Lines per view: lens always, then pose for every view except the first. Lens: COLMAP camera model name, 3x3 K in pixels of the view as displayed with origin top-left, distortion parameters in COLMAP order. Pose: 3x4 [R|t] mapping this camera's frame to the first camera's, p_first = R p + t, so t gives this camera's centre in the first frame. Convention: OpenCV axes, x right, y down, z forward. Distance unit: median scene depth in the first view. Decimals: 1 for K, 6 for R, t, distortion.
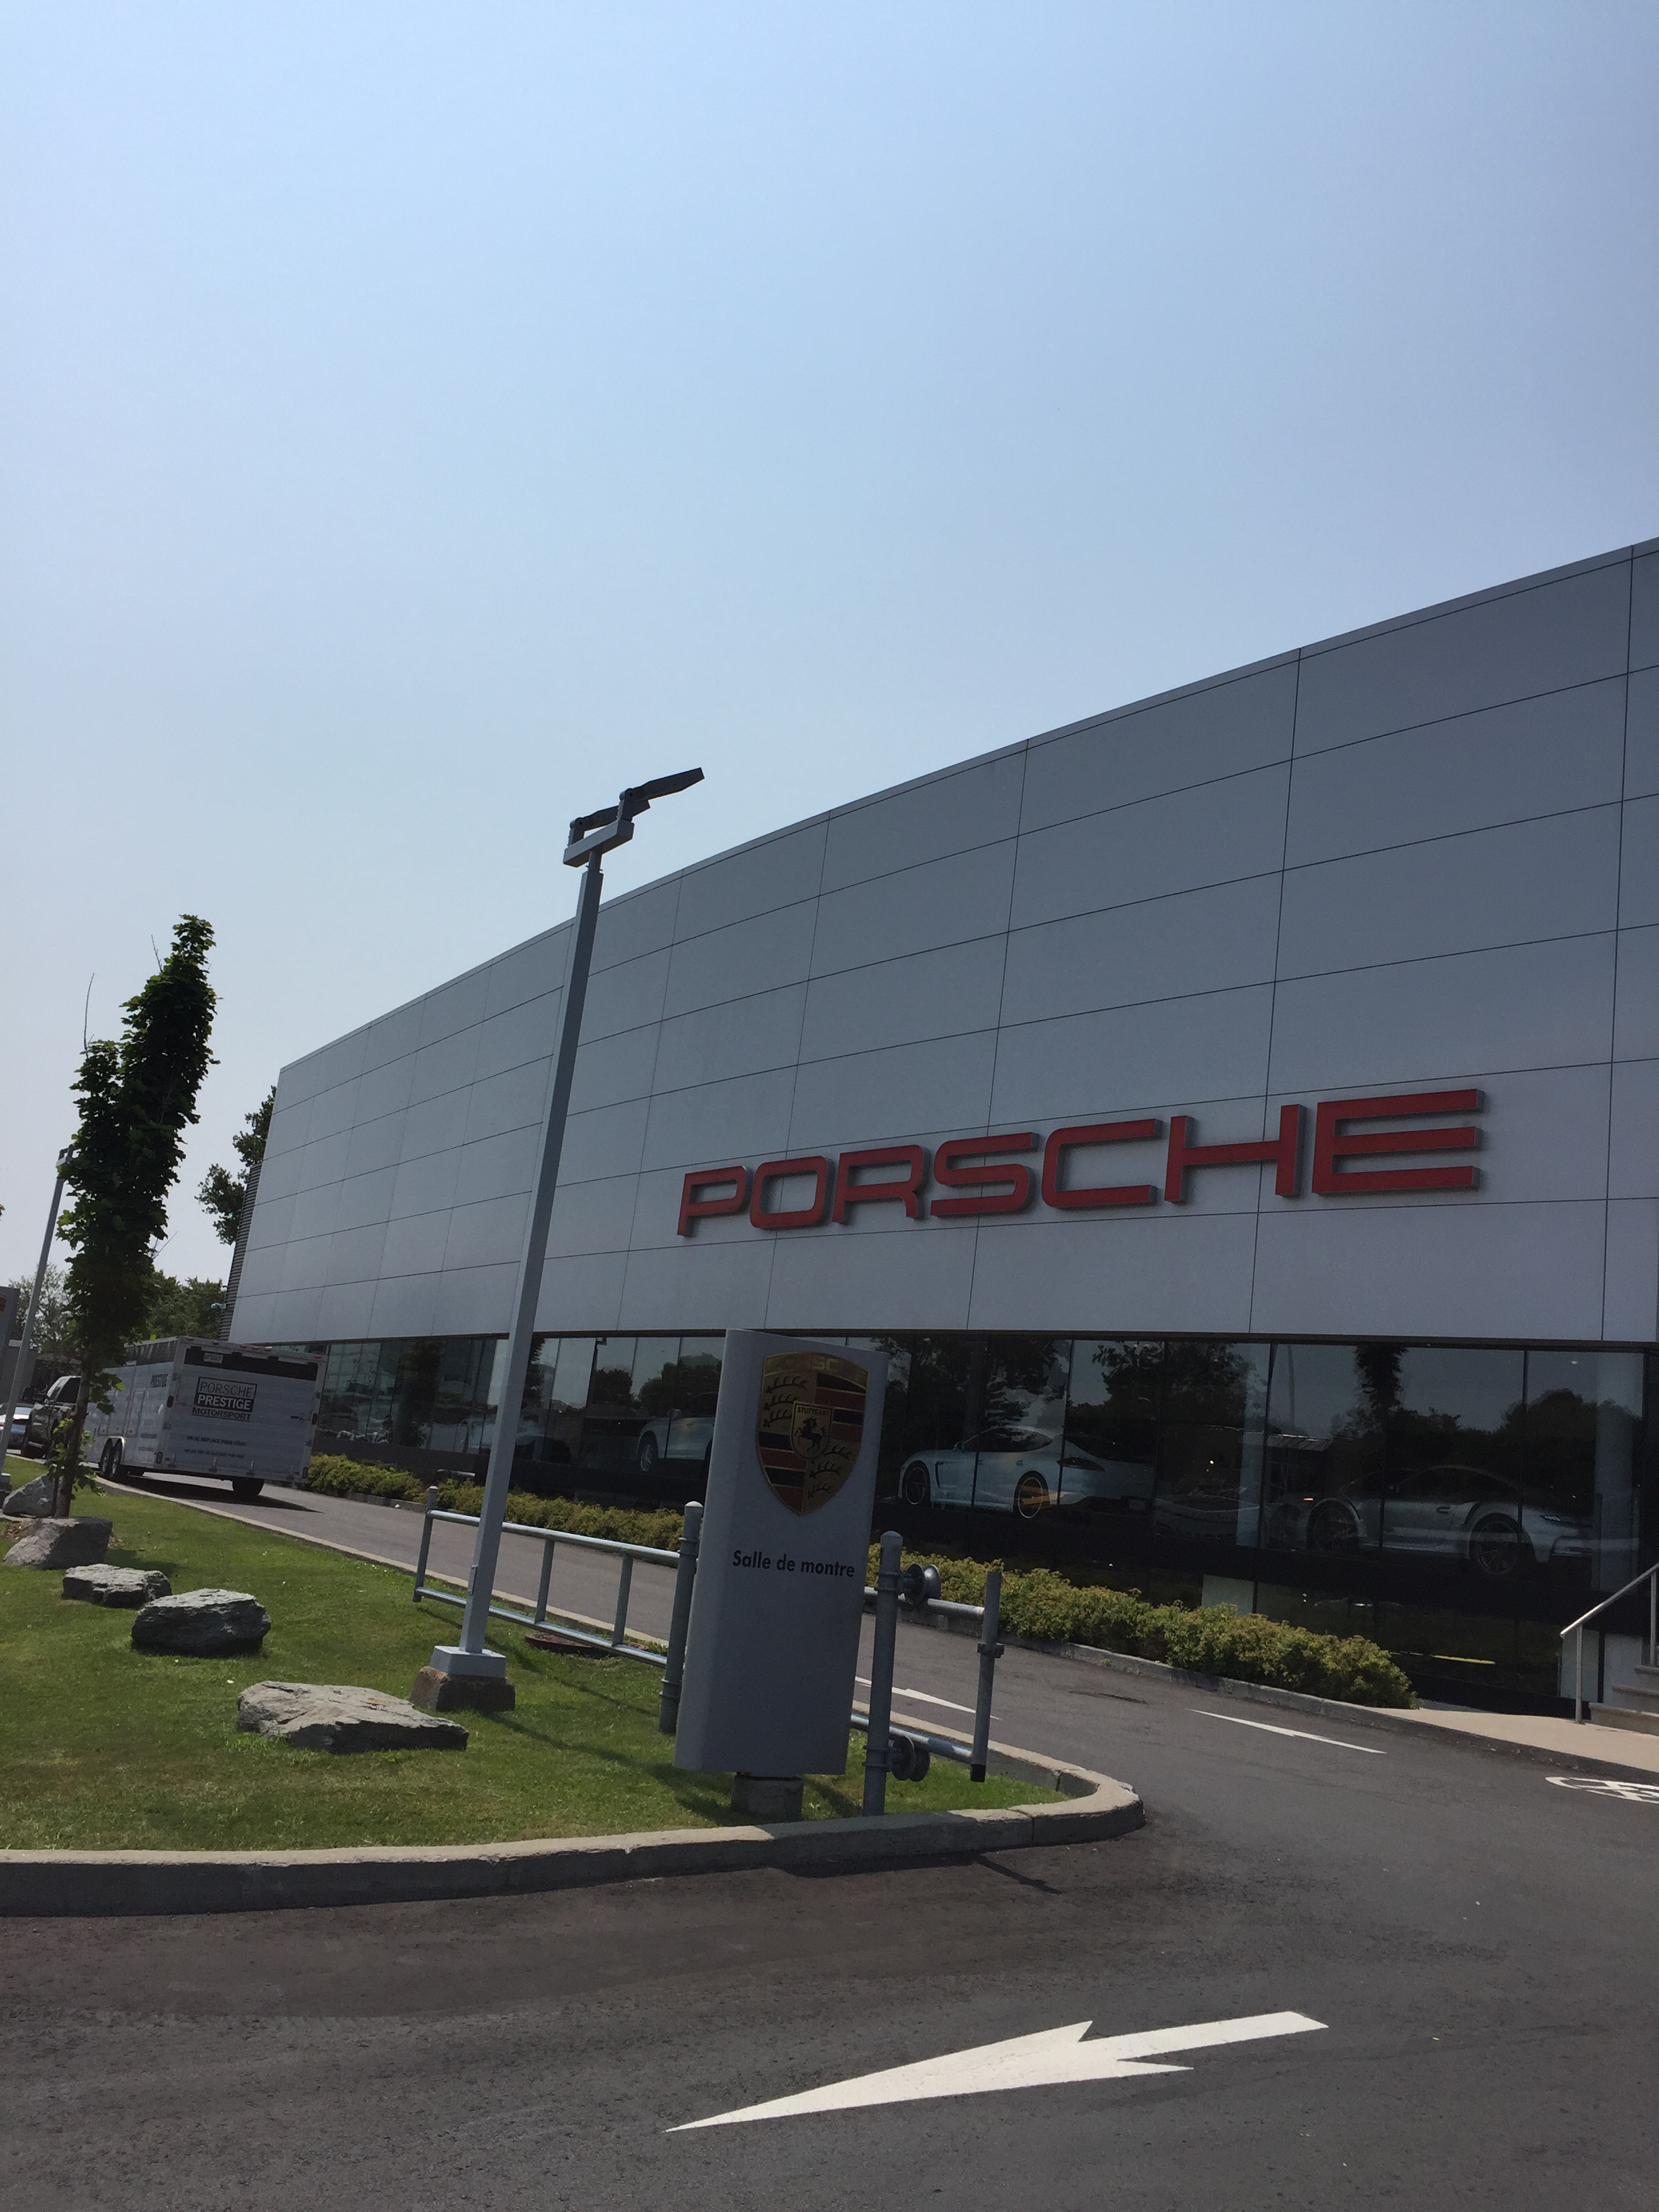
lens RADIAL K [[1874.6, 0, 829.5], [0, 1874.6, 1106.0], [0, 0, 1]] dist [0.077691, -0.086393]
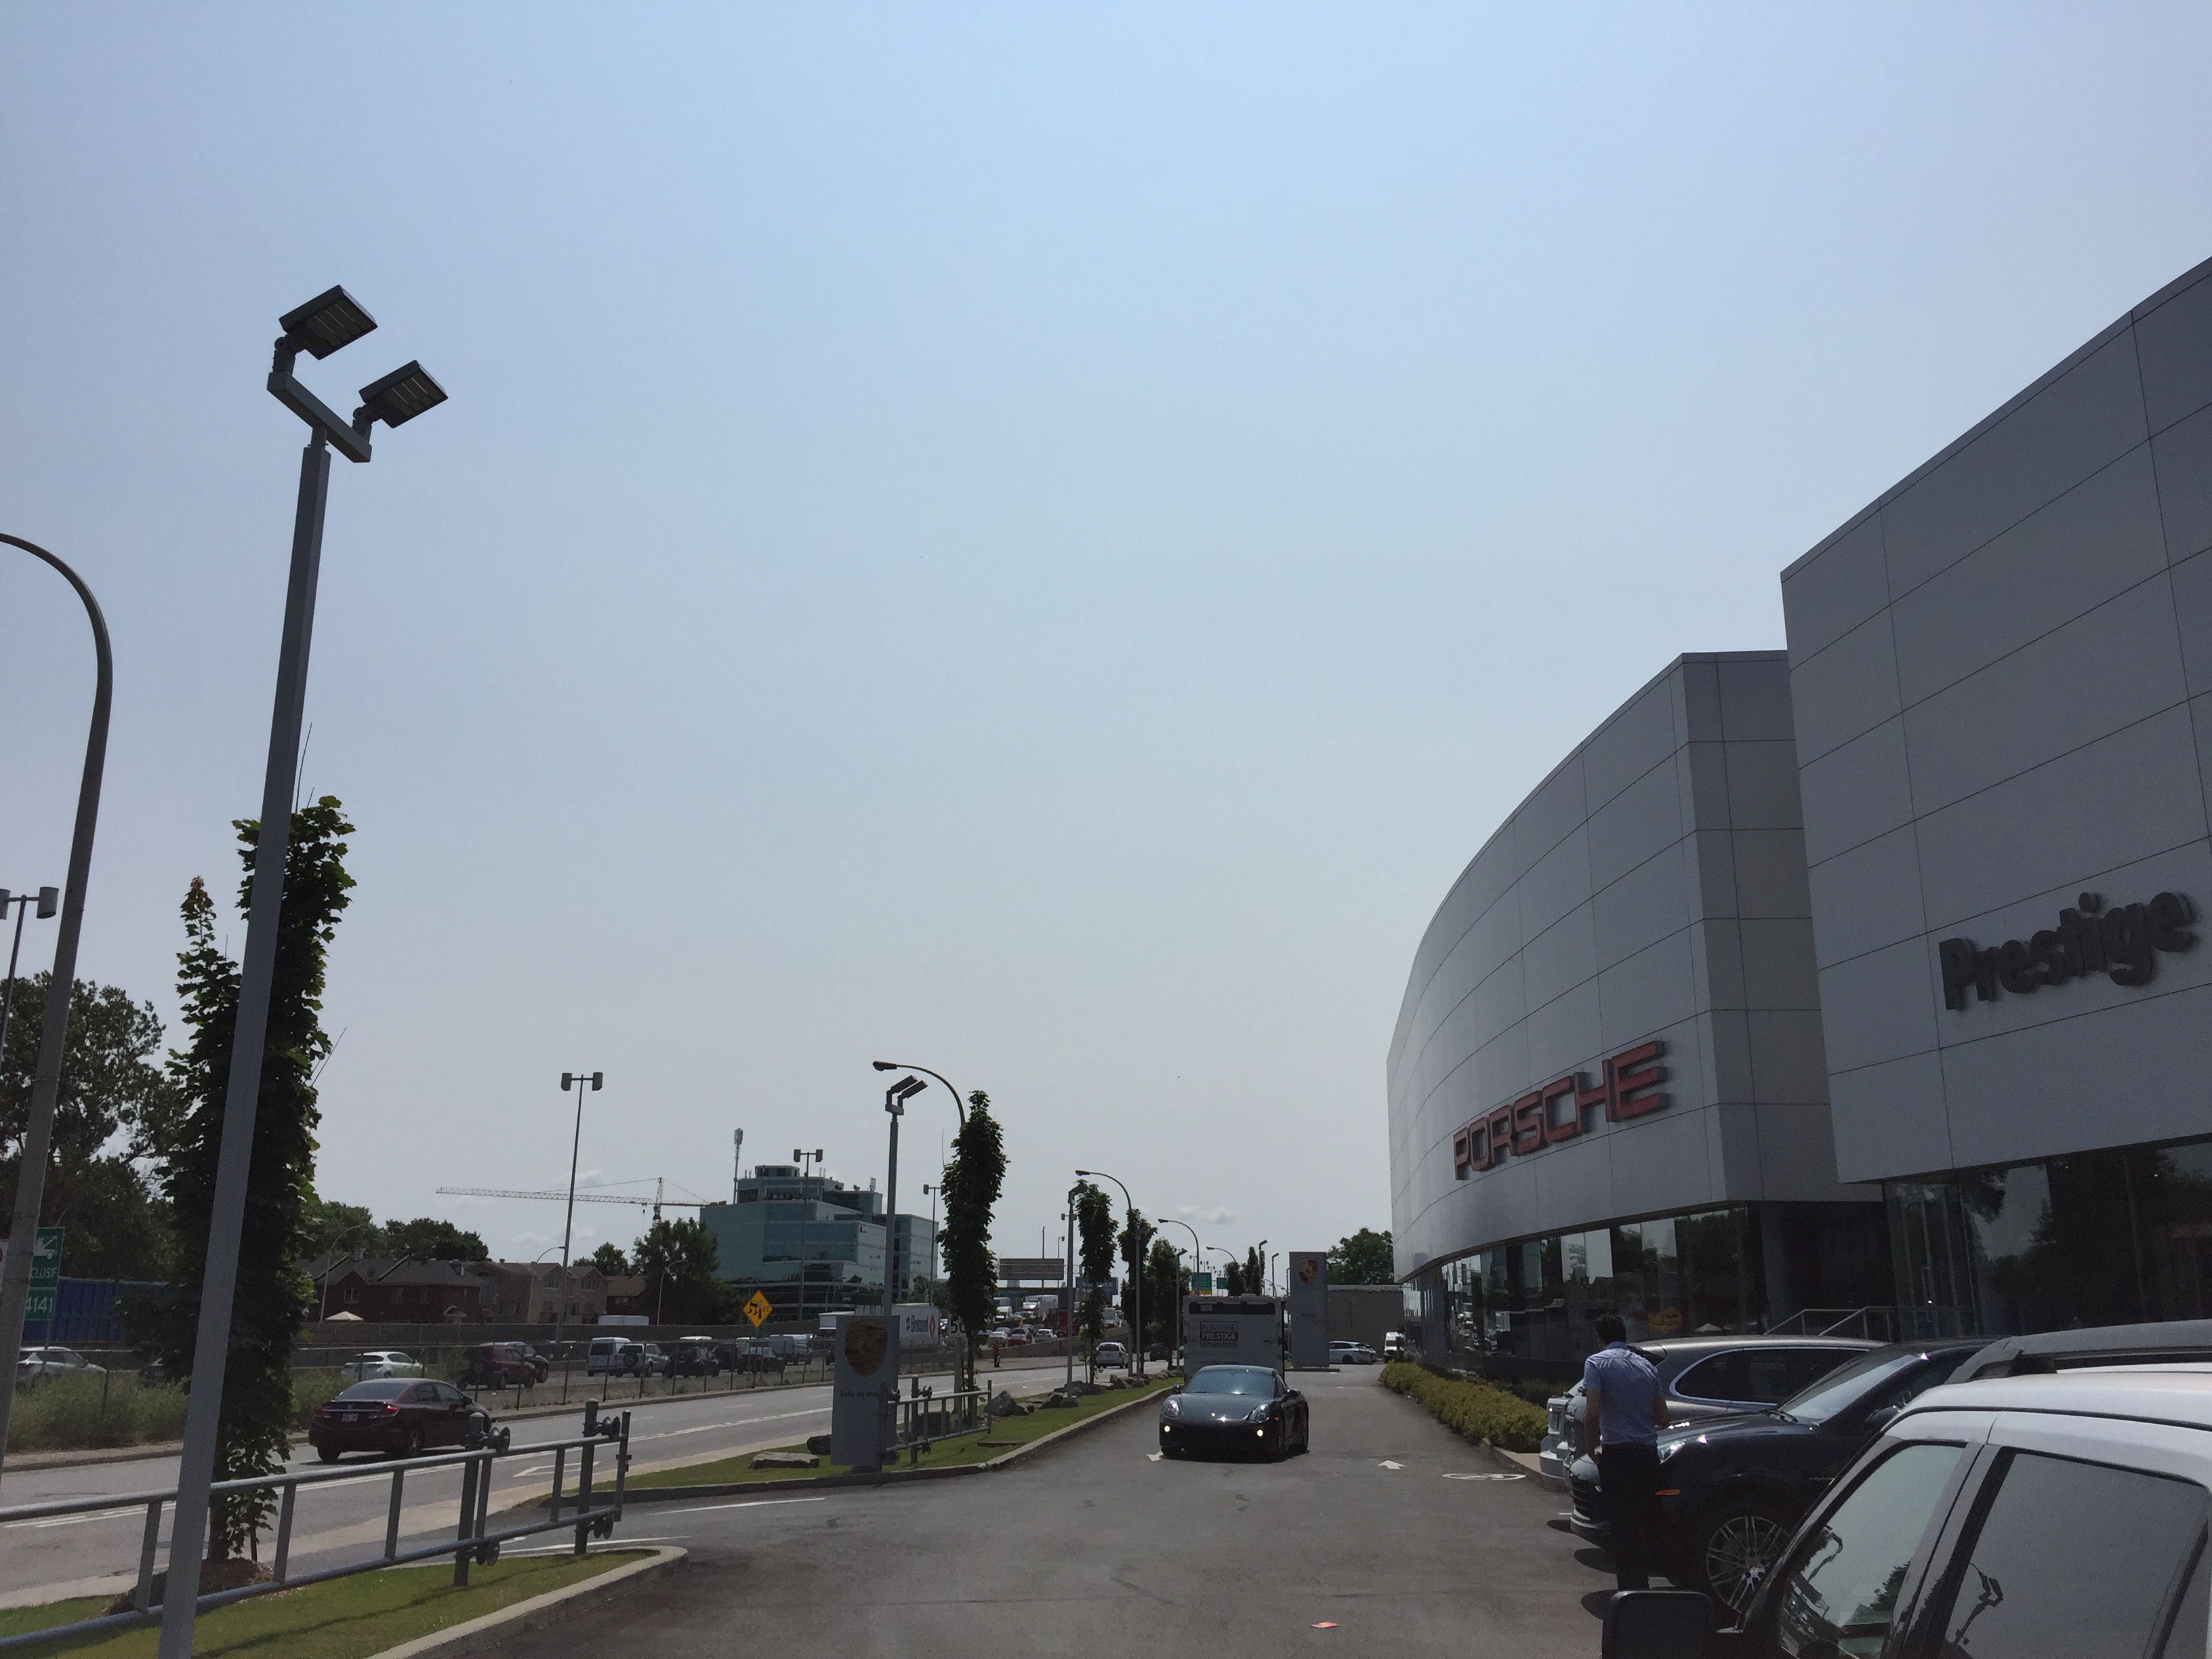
lens RADIAL K [[1874.6, 0, 1097.2], [0, 1874.6, 813.0], [0, 0, 1]] dist [0.077691, -0.086393]
pose [[0.794594, -0.267861, -0.544858, 0.869346], [0.209288, 0.963256, -0.168336, -0.024019], [0.569928, 0.019727, 0.821458, -0.506751]]
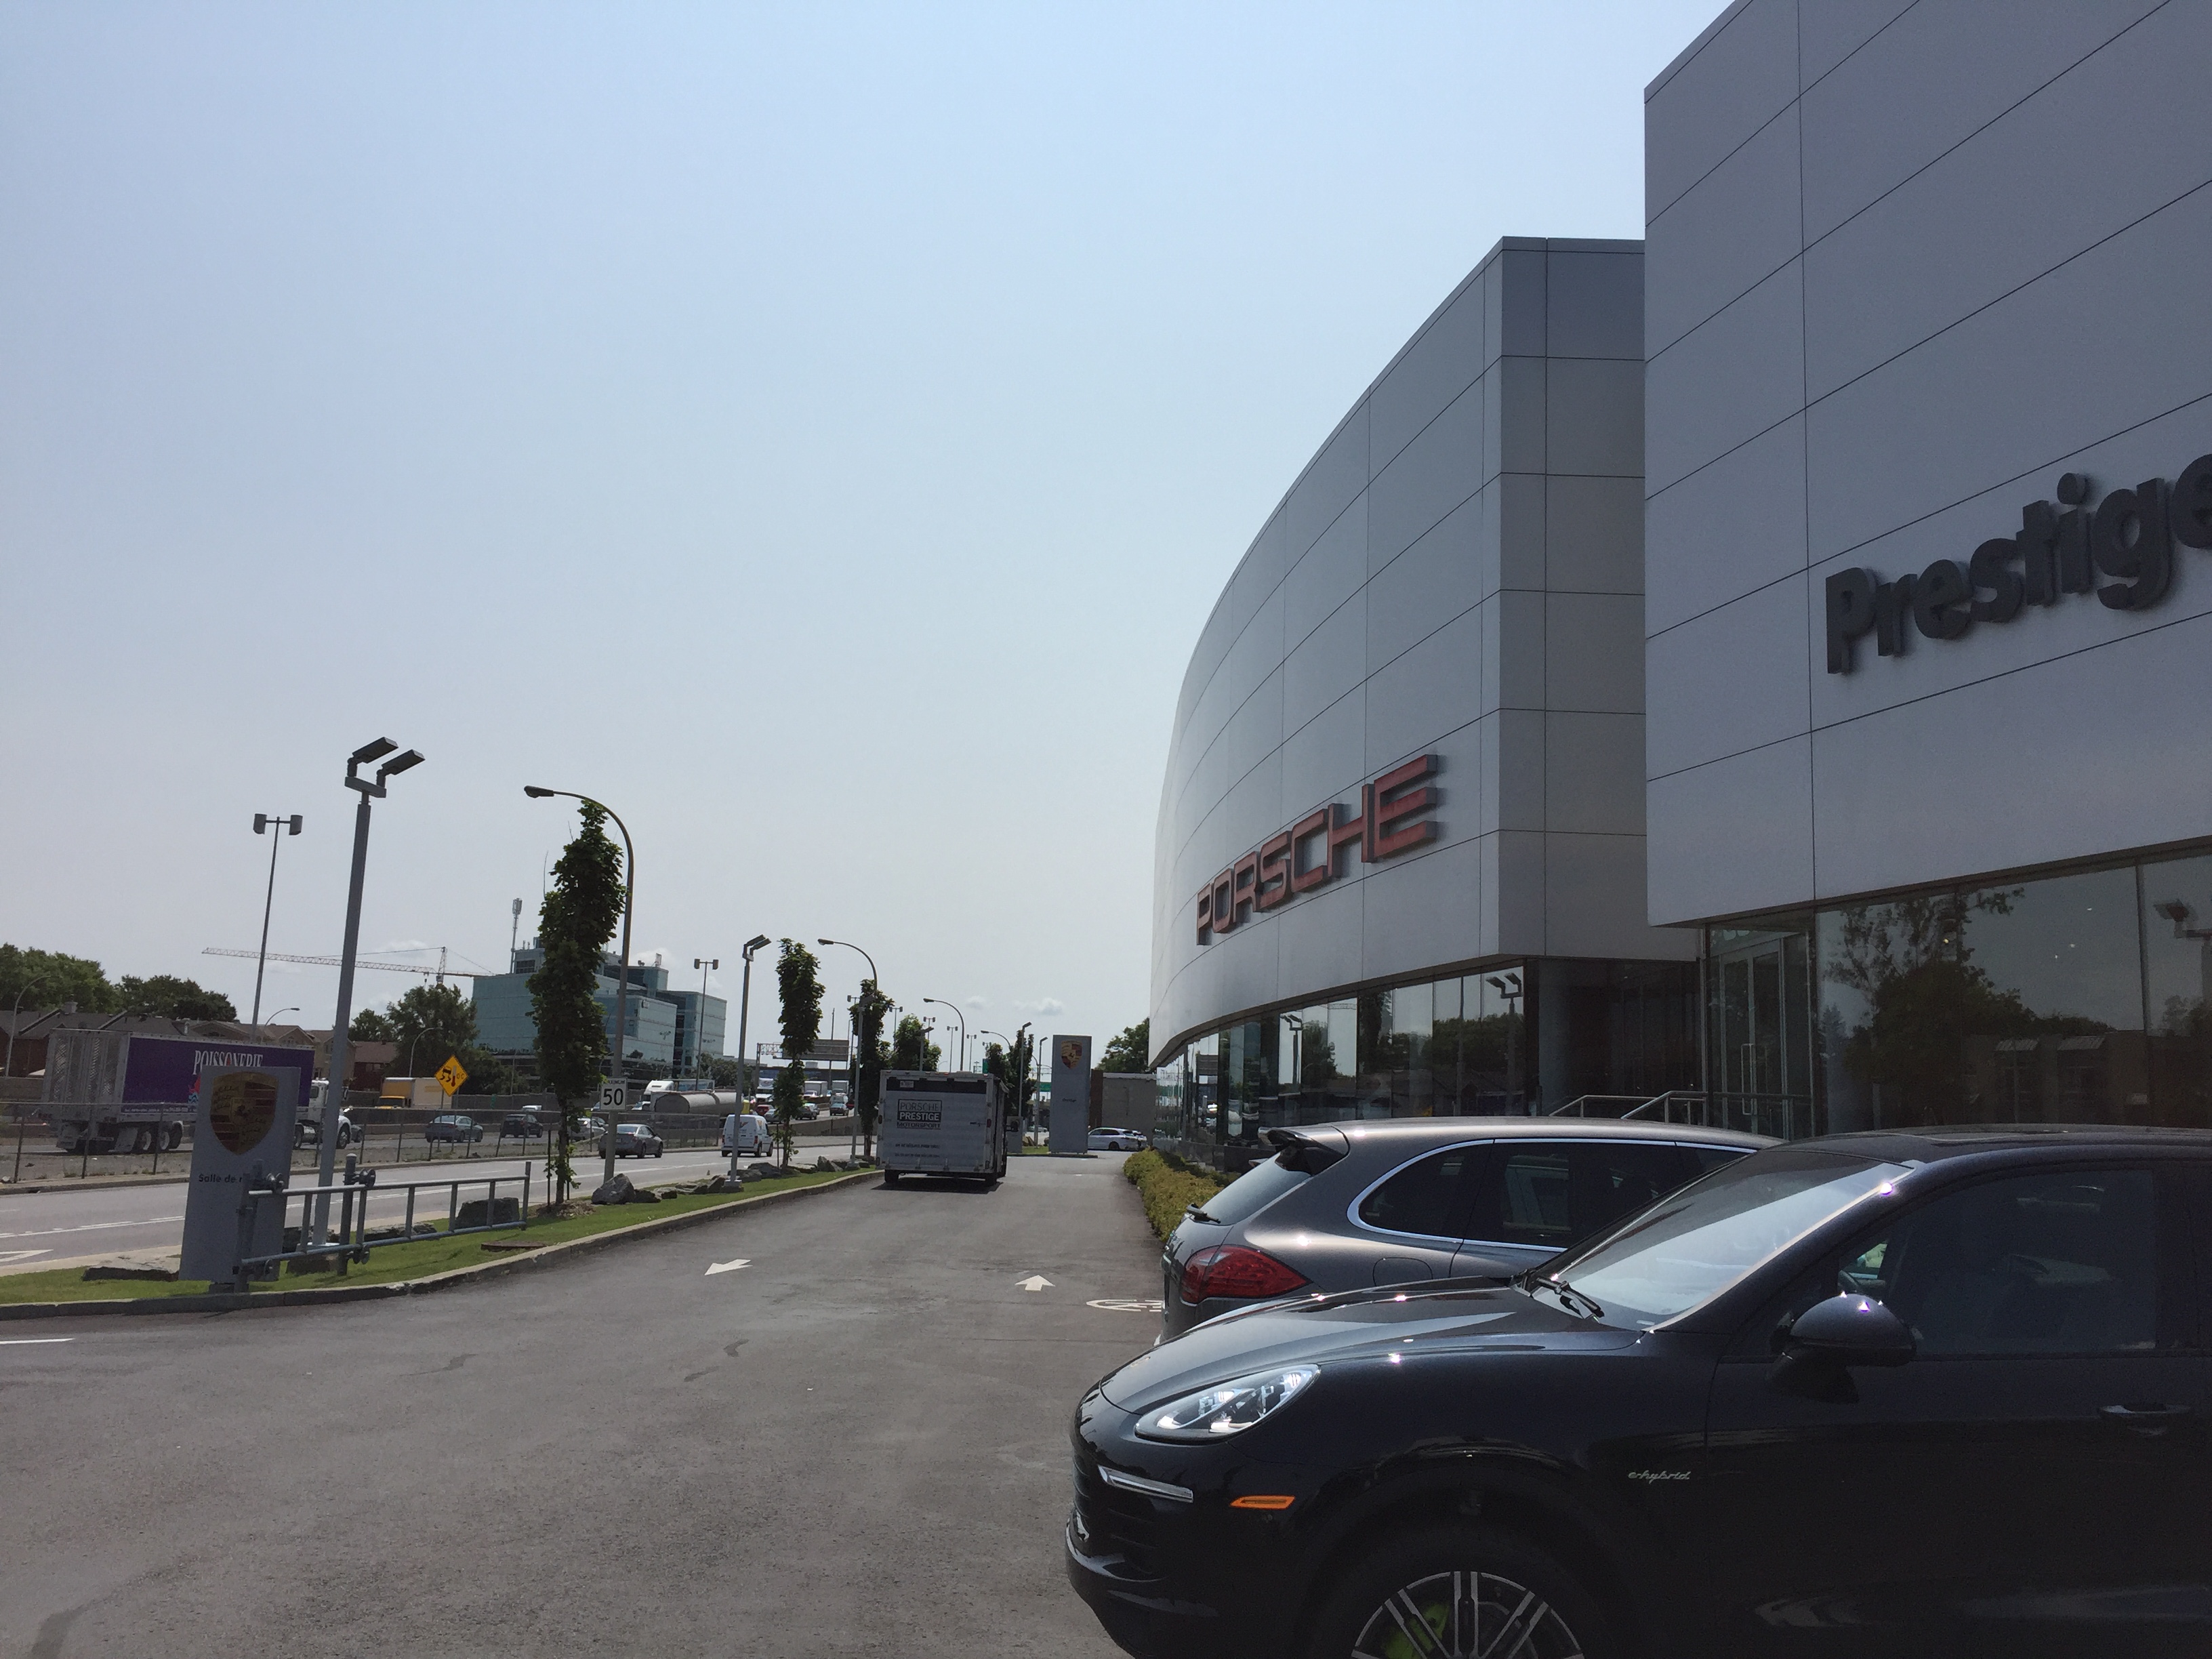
lens RADIAL K [[1874.6, 0, 1097.2], [0, 1874.6, 813.0], [0, 0, 1]] dist [0.077691, -0.086393]
pose [[0.855358, -0.170472, -0.489185, 0.737963], [0.170713, 0.984315, -0.044519, 0.044186], [0.489101, -0.045430, 0.871043, -0.115520]]
